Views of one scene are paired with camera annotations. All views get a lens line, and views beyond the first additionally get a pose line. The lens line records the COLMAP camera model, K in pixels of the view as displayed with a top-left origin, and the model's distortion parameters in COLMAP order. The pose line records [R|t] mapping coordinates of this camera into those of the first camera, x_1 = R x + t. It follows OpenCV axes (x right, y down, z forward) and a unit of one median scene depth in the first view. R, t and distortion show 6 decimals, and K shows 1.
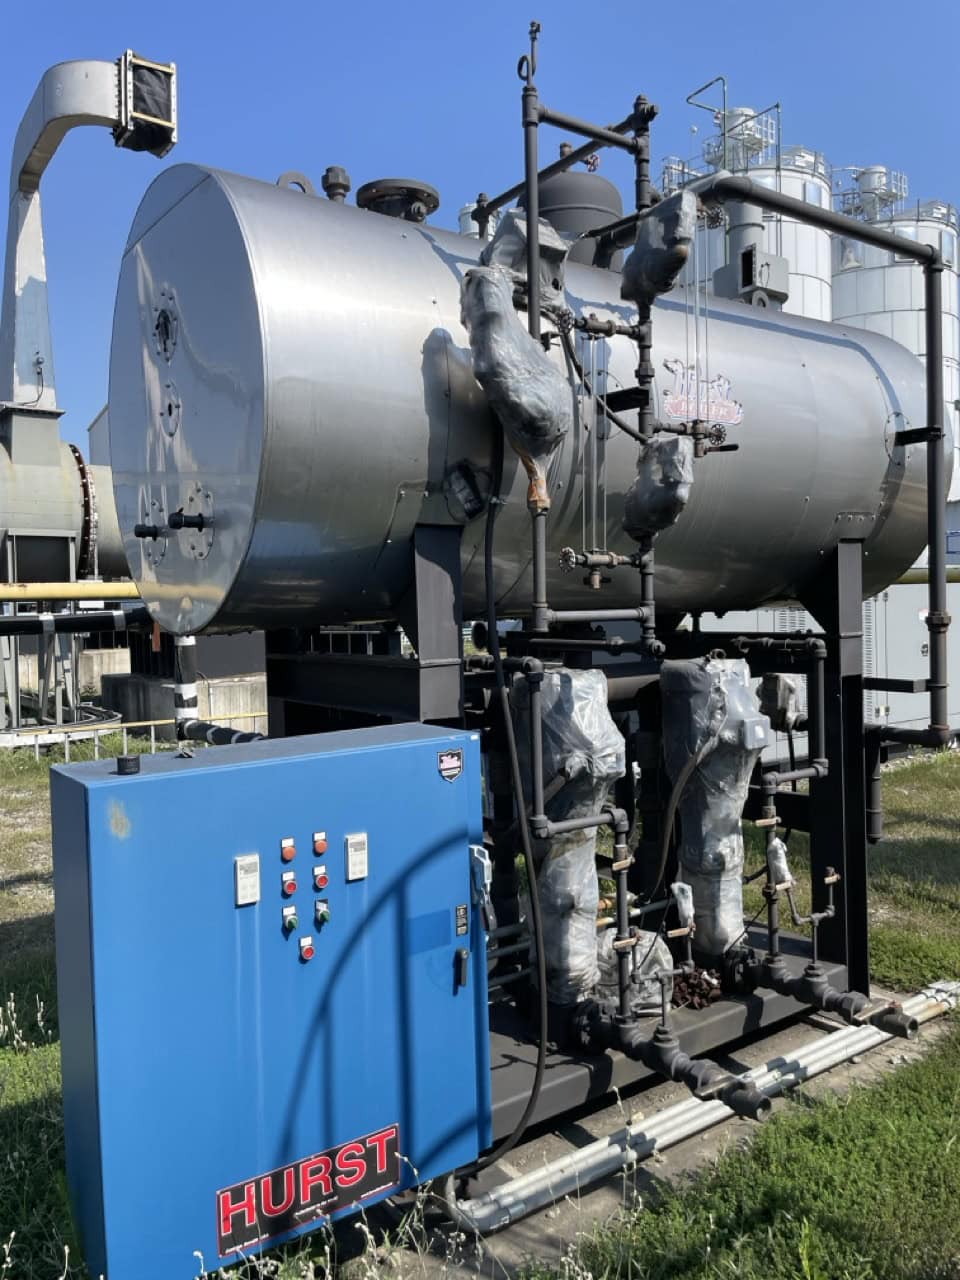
lens RADIAL K [[972.7, 0, 480.0], [0, 972.7, 640.0], [0, 0, 1]] dist [0.092721, 0.000306]
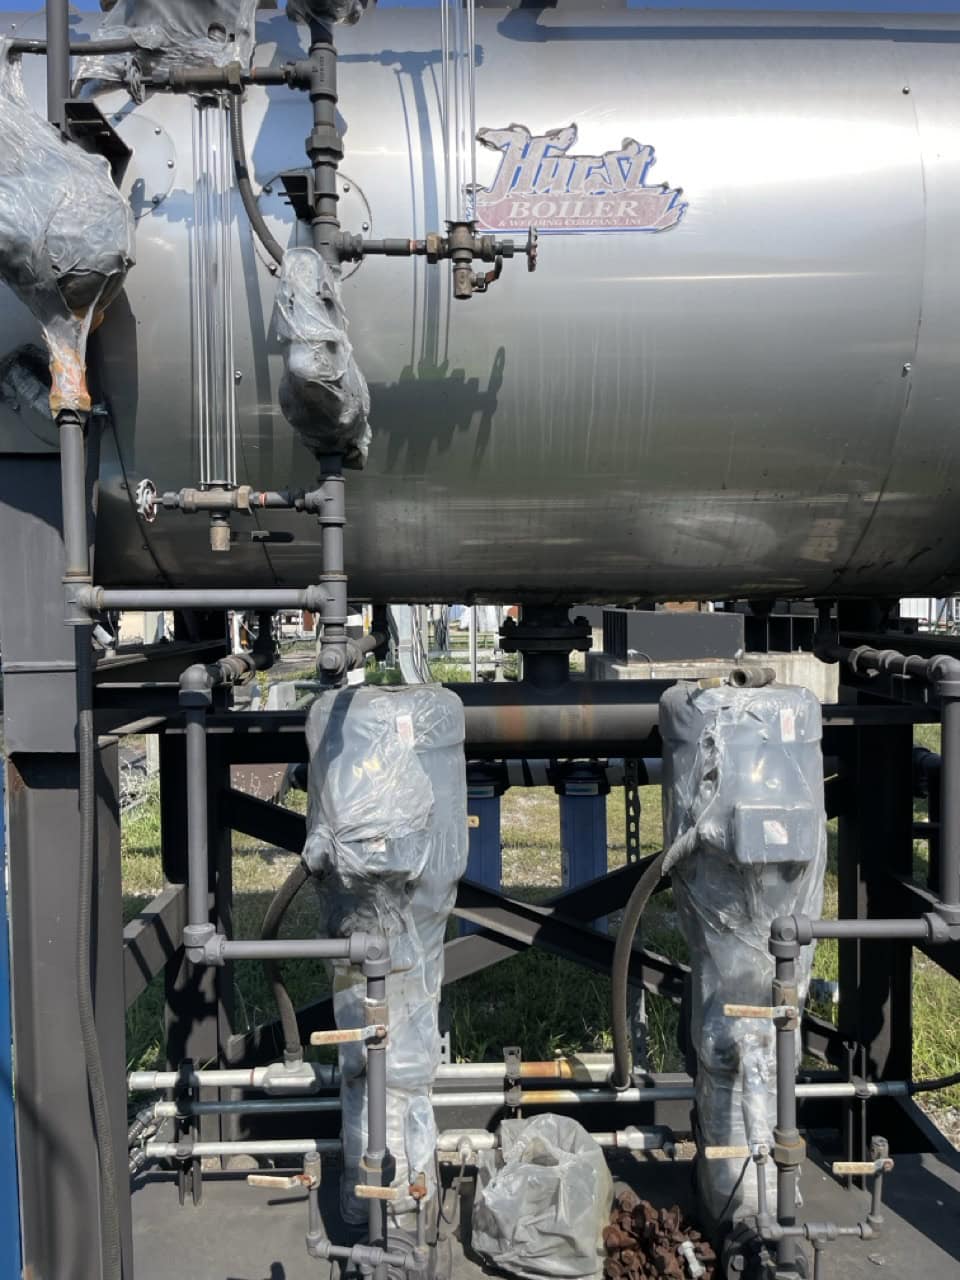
lens RADIAL K [[1000.2, 0, 480.0], [0, 1000.2, 640.0], [0, 0, 1]] dist [0.032371, -0.008179]
pose [[0.820238, 0.042797, -0.570419, 0.507390], [-0.030608, 0.999052, 0.030943, -0.020988], [0.571203, -0.007921, 0.820771, 0.534158]]
